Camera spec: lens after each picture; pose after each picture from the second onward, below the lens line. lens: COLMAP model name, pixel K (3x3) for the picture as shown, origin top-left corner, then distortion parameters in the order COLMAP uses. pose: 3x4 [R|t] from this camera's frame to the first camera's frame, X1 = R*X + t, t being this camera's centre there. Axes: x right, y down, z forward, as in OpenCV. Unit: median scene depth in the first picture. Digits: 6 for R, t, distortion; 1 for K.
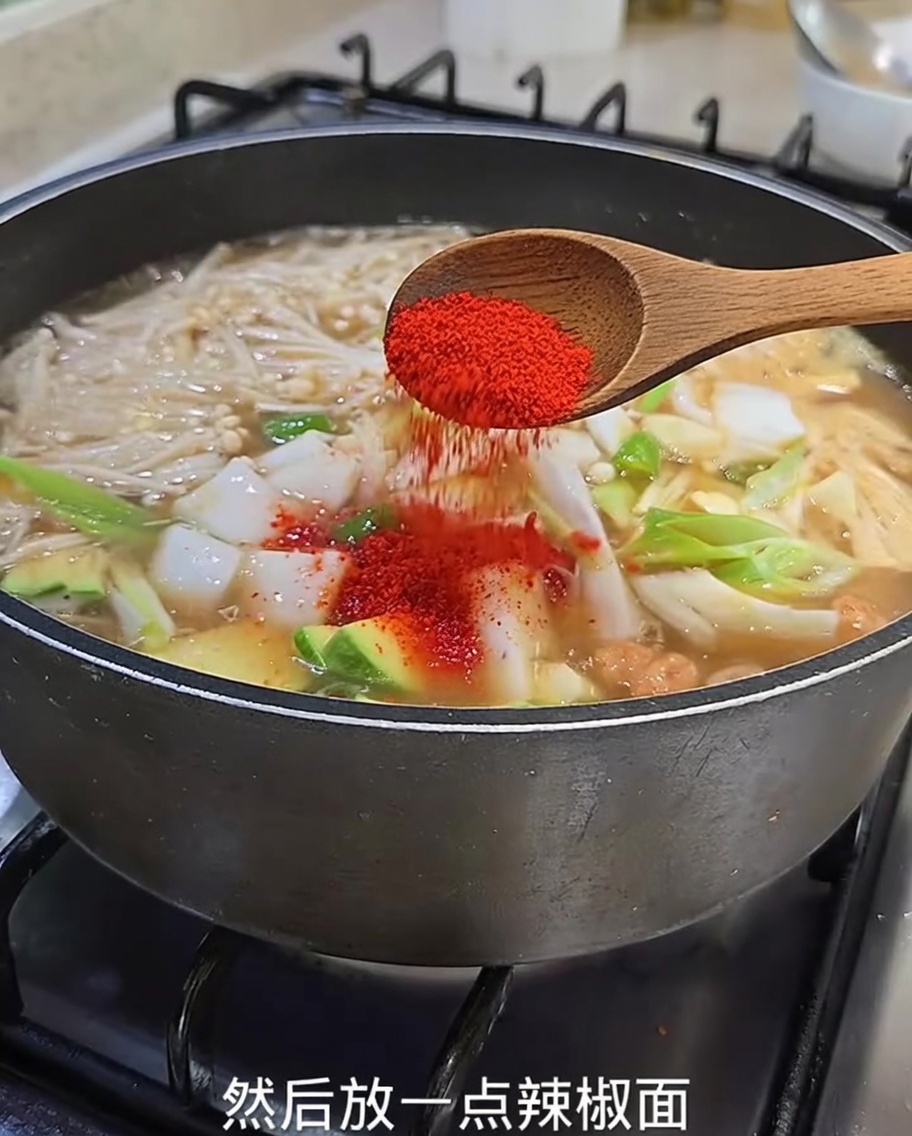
lens RADIAL K [[1306.1, 0, 456.0], [0, 1306.1, 568.0], [0, 0, 1]] dist [-0.010005, -0.012324]
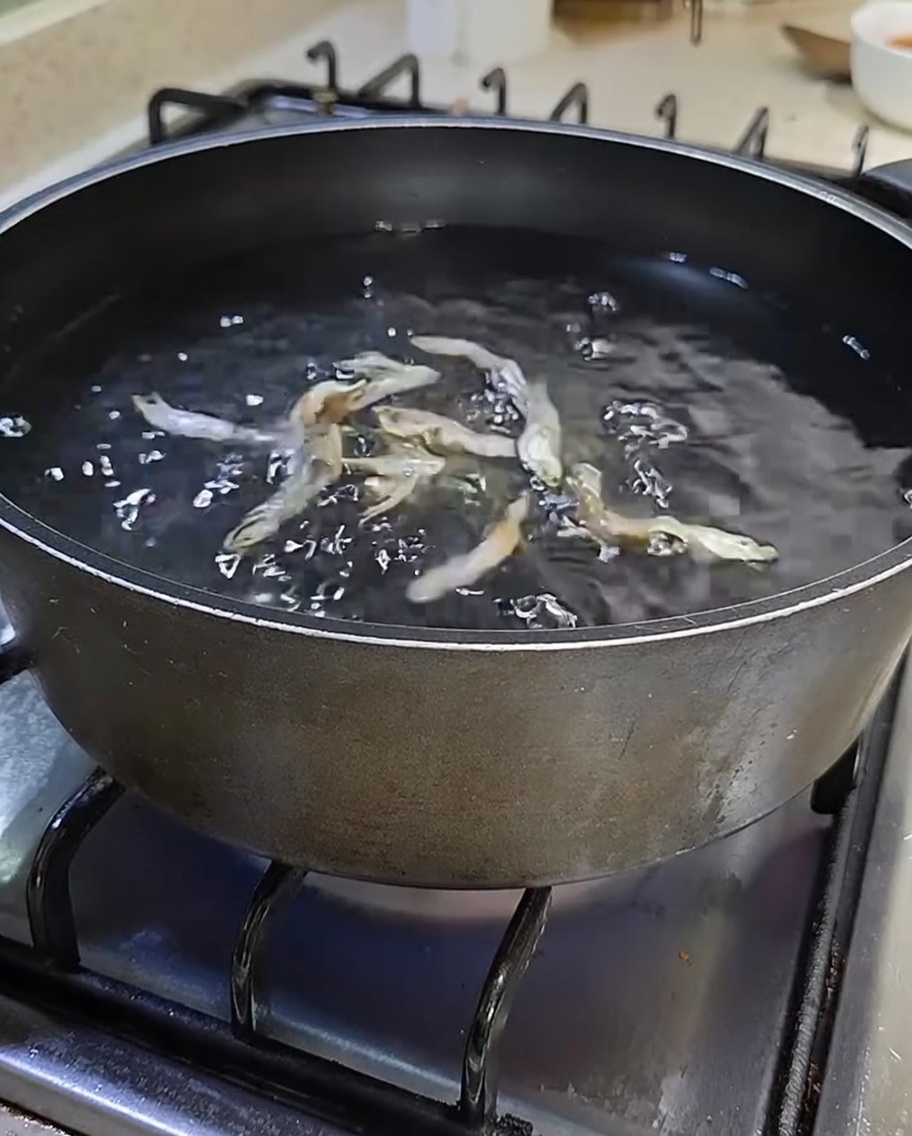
lens RADIAL K [[1306.1, 0, 456.0], [0, 1306.1, 568.0], [0, 0, 1]] dist [-0.010005, -0.012324]
pose [[0.998690, -0.035655, 0.036700, -0.066562], [0.035953, 0.999325, -0.007493, 0.047467], [-0.036408, 0.008803, 0.999298, -0.071643]]
